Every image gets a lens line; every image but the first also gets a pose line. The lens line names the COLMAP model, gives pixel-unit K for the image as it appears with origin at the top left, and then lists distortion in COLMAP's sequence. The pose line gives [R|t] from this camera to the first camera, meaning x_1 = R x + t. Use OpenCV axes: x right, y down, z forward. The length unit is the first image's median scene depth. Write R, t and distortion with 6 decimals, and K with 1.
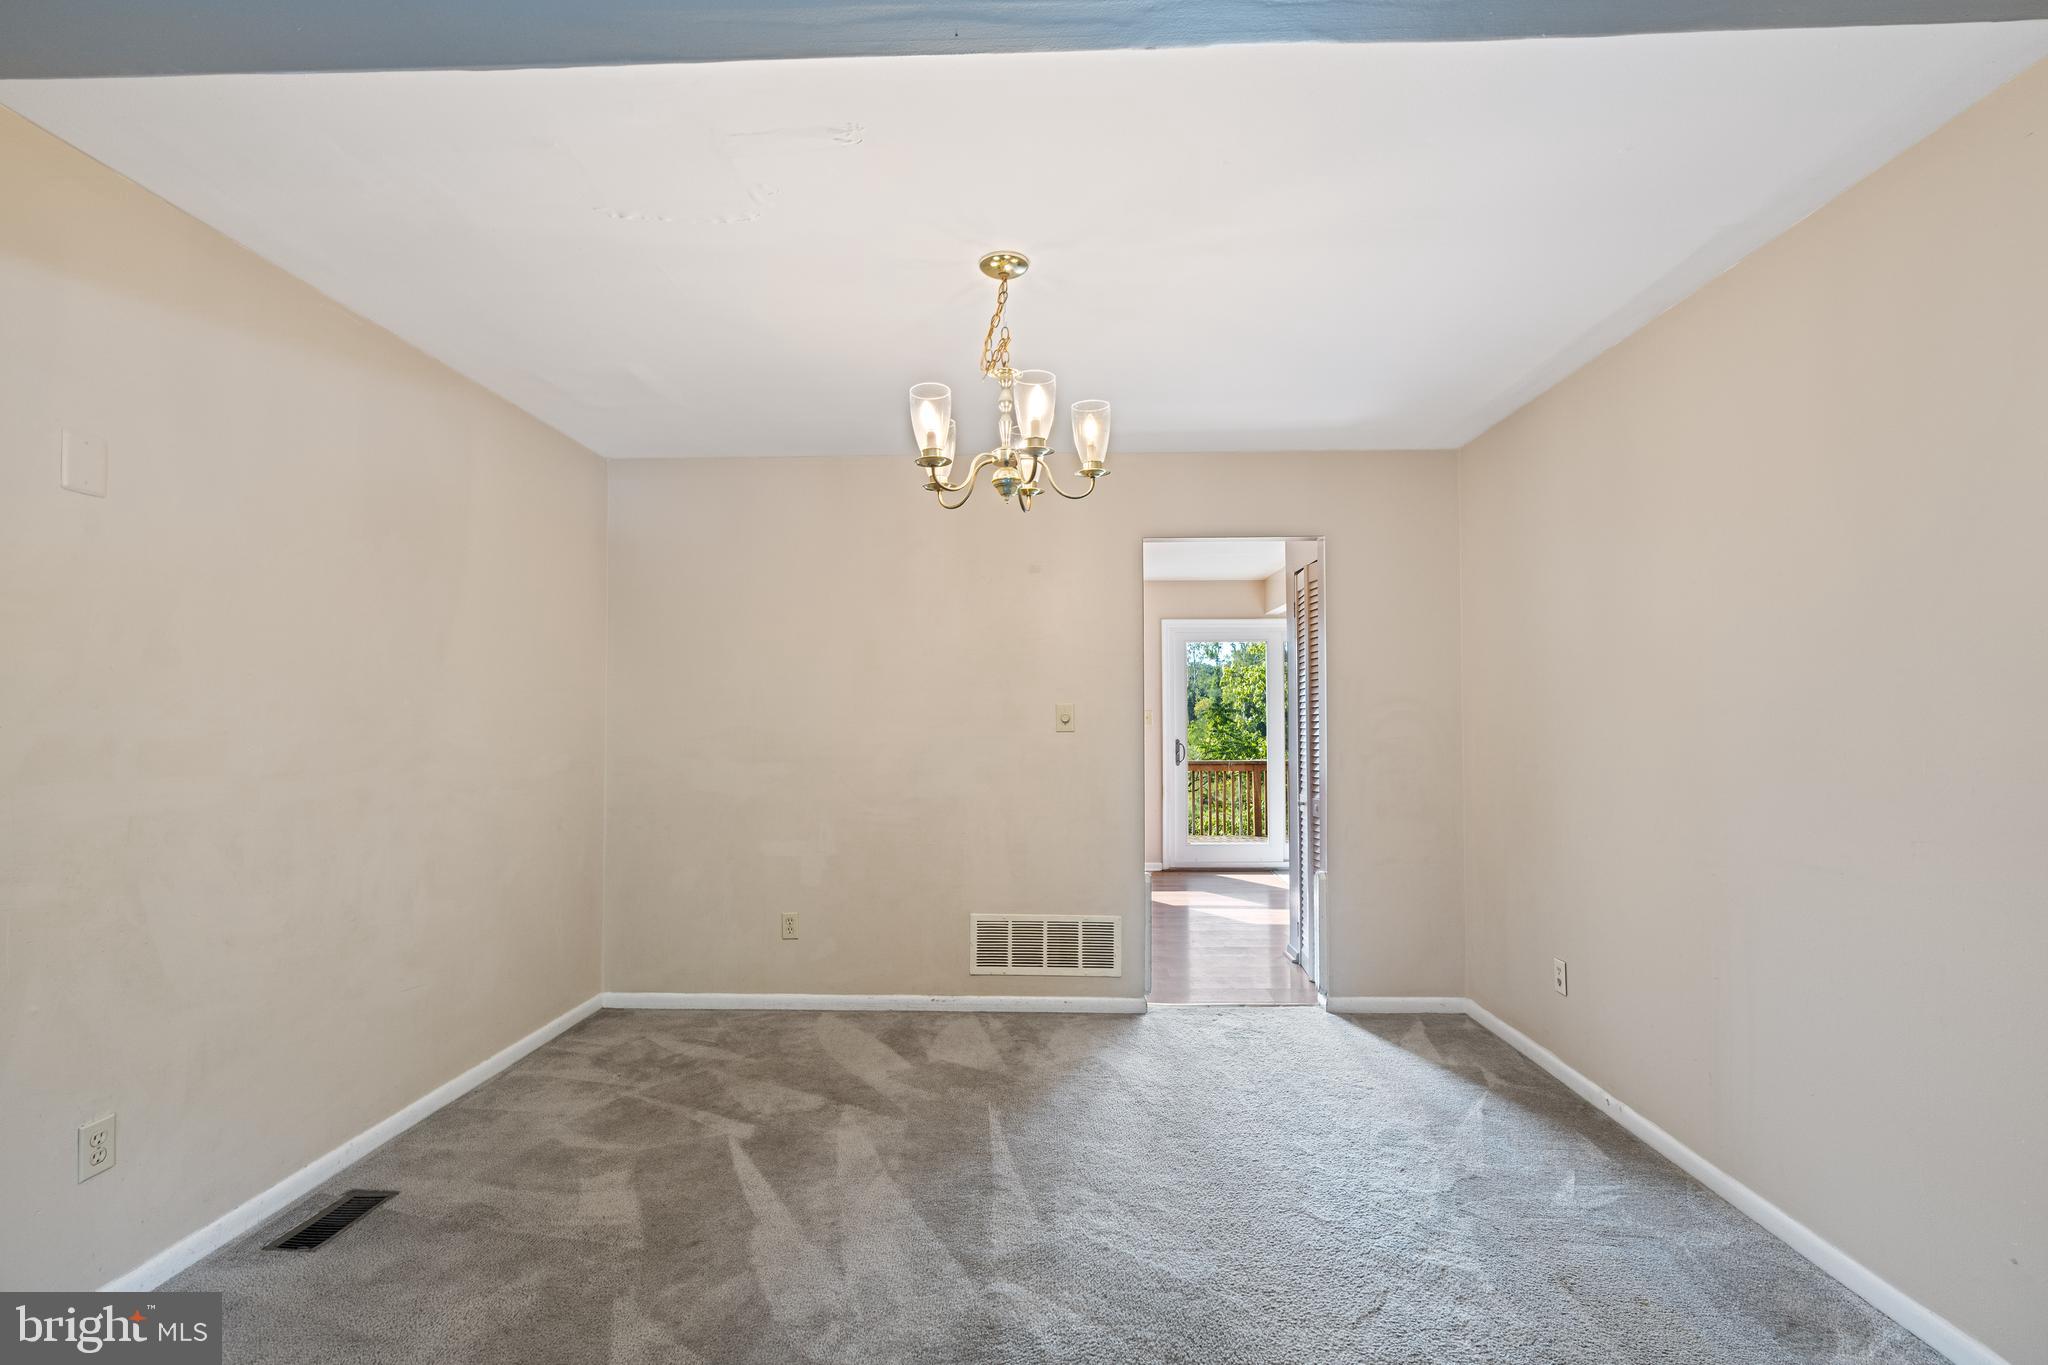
lens RADIAL K [[937.4, 0, 1032.2], [0, 937.4, 712.8], [0, 0, 1]] dist [0.001657, -0.000375]
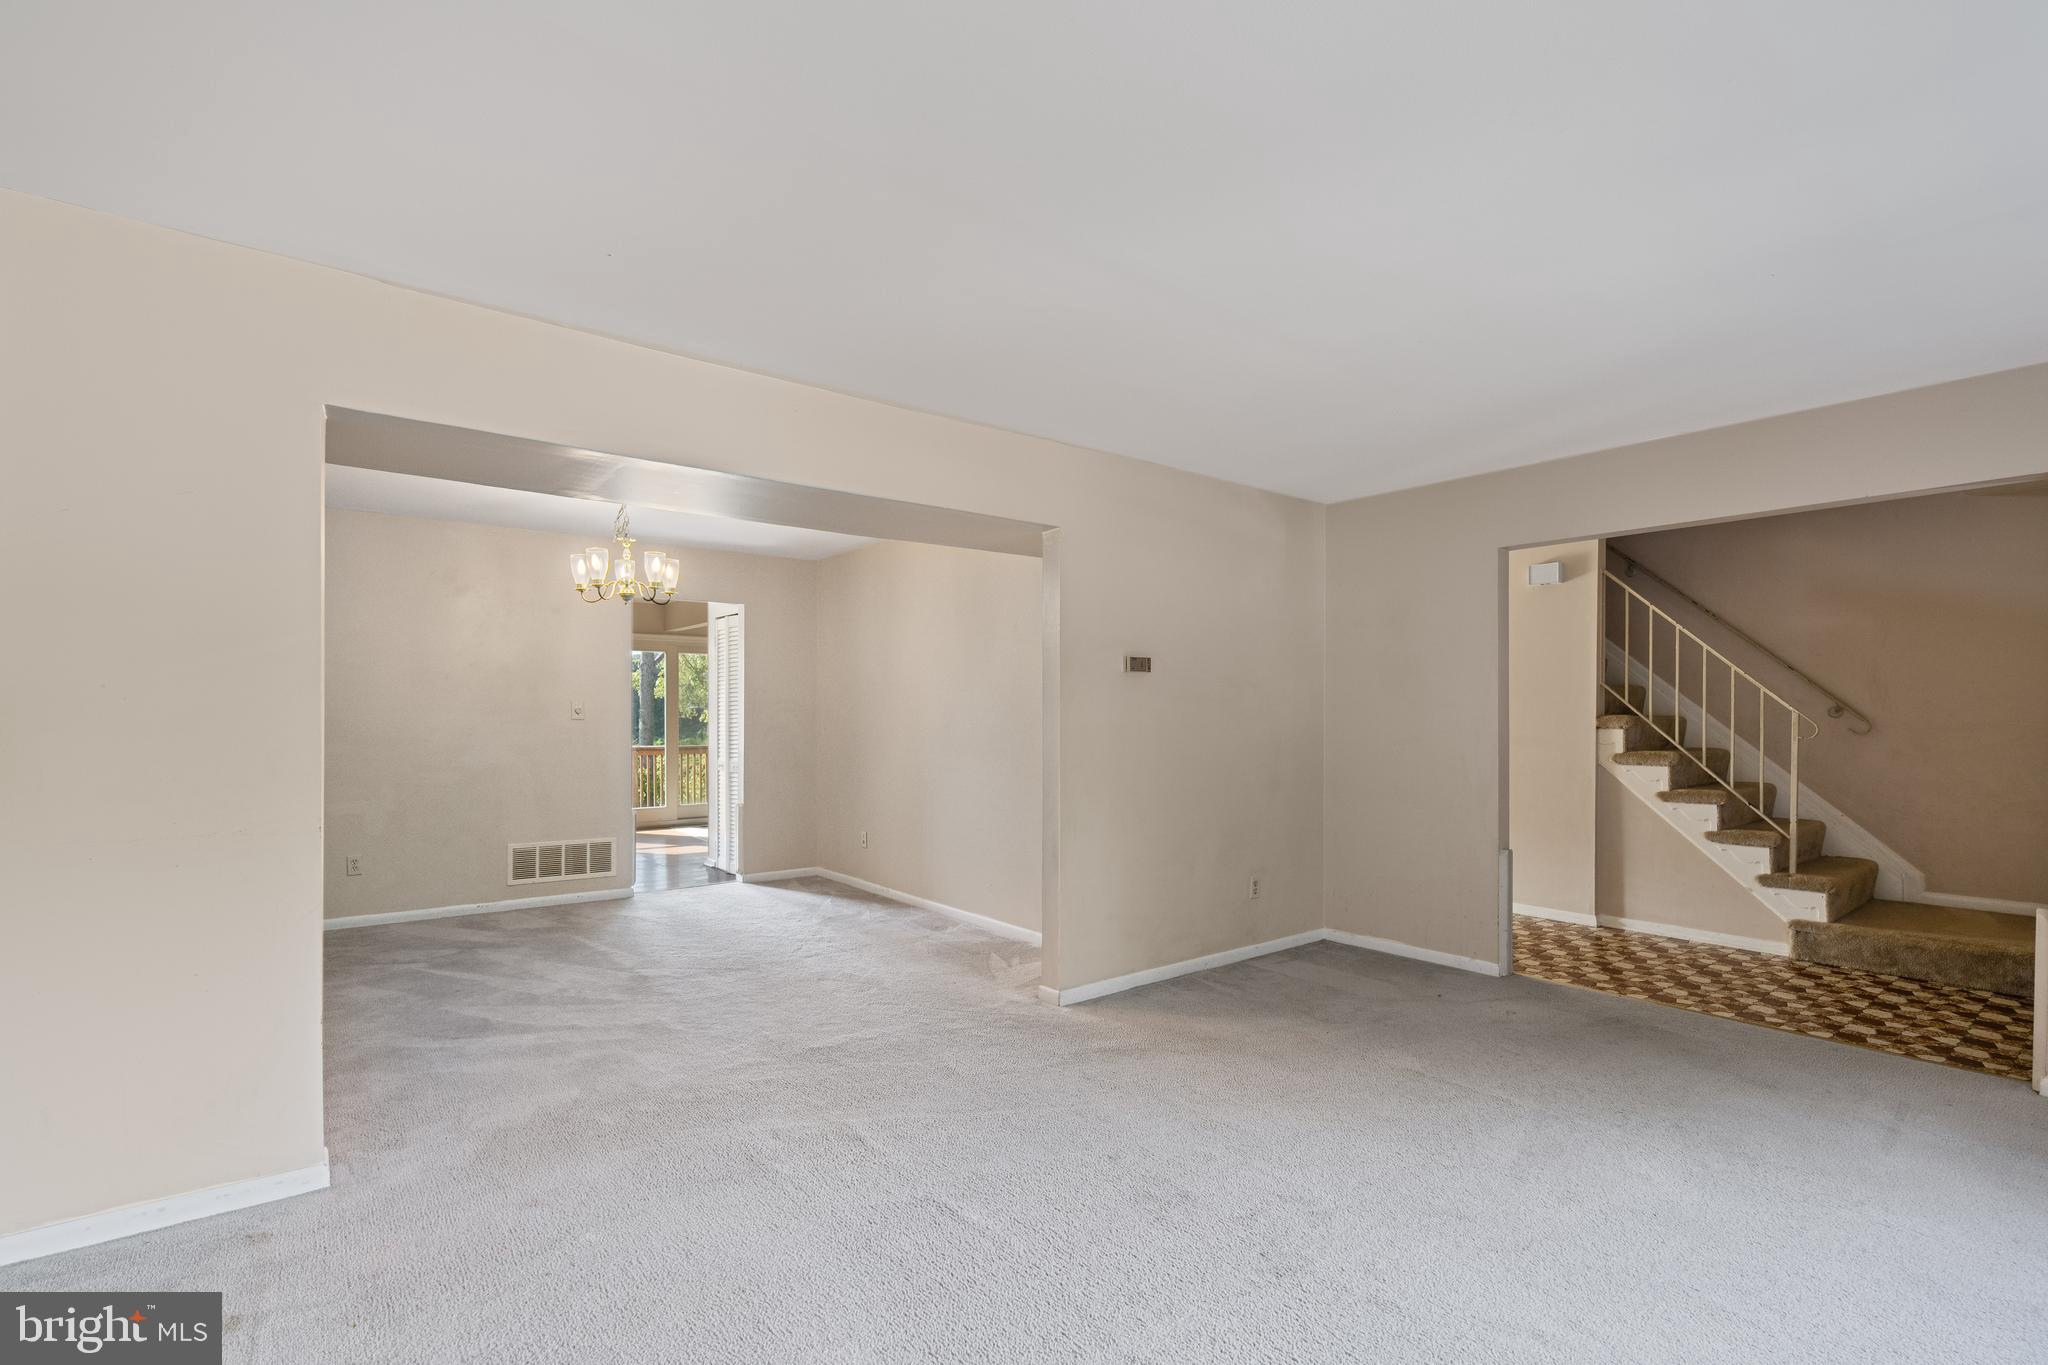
lens RADIAL K [[937.4, 0, 1023.2], [0, 937.4, 694.8], [0, 0, 1]] dist [0.001657, -0.000375]
pose [[0.775134, 0.016665, 0.631577, -0.590303], [-0.009981, 0.999850, -0.014133, -0.009251], [-0.631718, 0.004651, 0.775184, -1.021522]]
